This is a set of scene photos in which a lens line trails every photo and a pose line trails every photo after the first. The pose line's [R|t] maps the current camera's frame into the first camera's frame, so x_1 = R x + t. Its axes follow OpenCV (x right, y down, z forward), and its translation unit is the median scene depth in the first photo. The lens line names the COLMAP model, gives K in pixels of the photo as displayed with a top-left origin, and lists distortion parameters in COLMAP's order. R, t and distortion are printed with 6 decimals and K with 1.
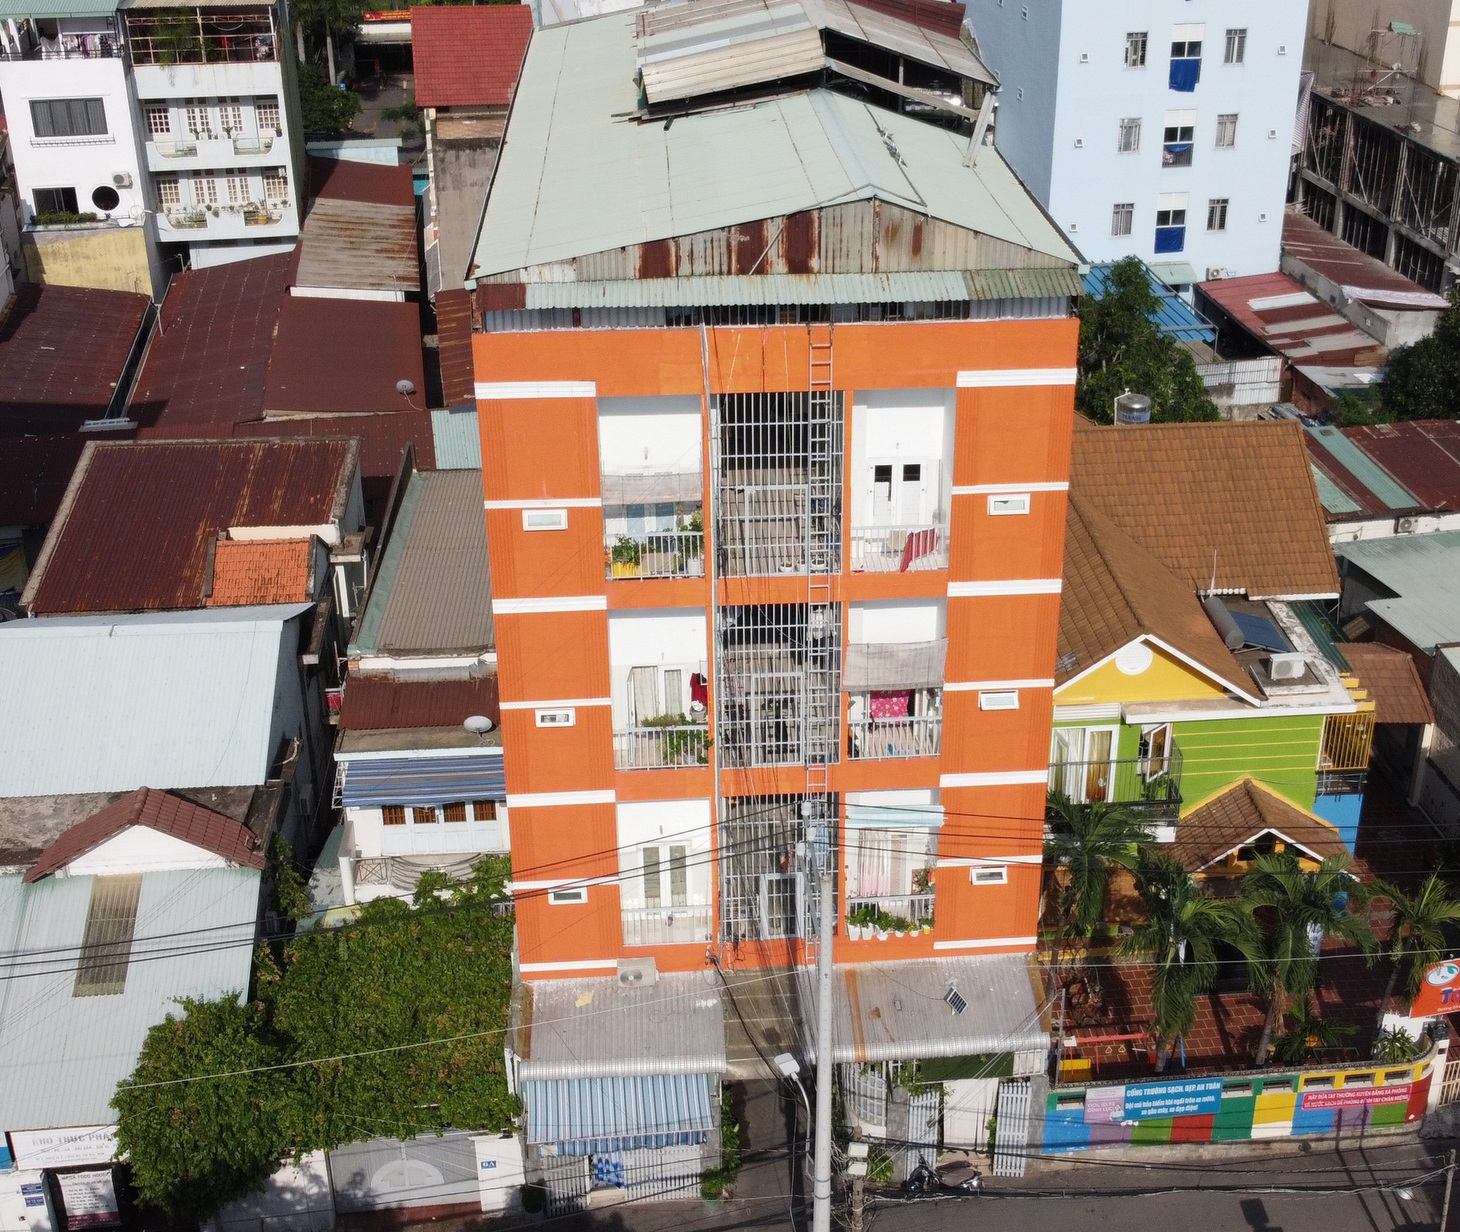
lens RADIAL K [[1724.3, 0, 729.9], [0, 1724.3, 615.9], [0, 0, 1]] dist [0.012143, 0.000000]
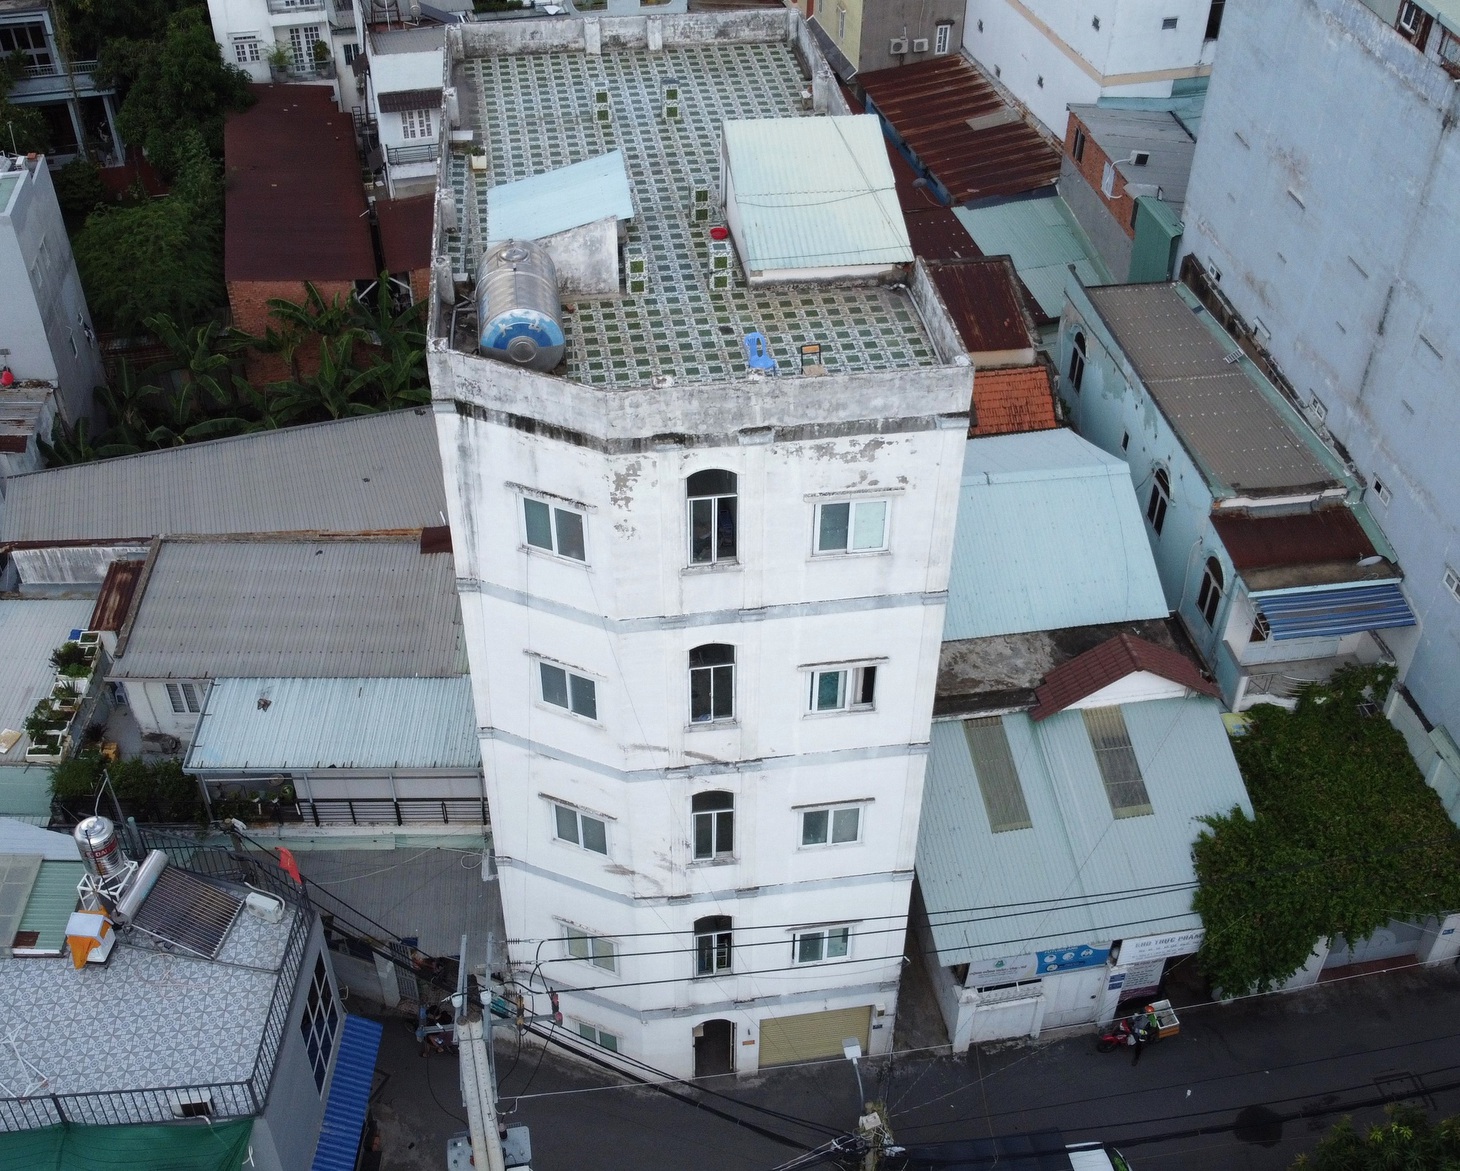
lens RADIAL K [[1439.4, 0, 730.4], [0, 1439.4, 584.8], [0, 0, 1]] dist [-0.009248, 0.000000]
pose [[0.995785, -0.041968, 0.081554, -0.641413], [0.023297, 0.975746, 0.217662, -0.139973], [-0.088711, -0.214844, 0.972611, 0.092025]]
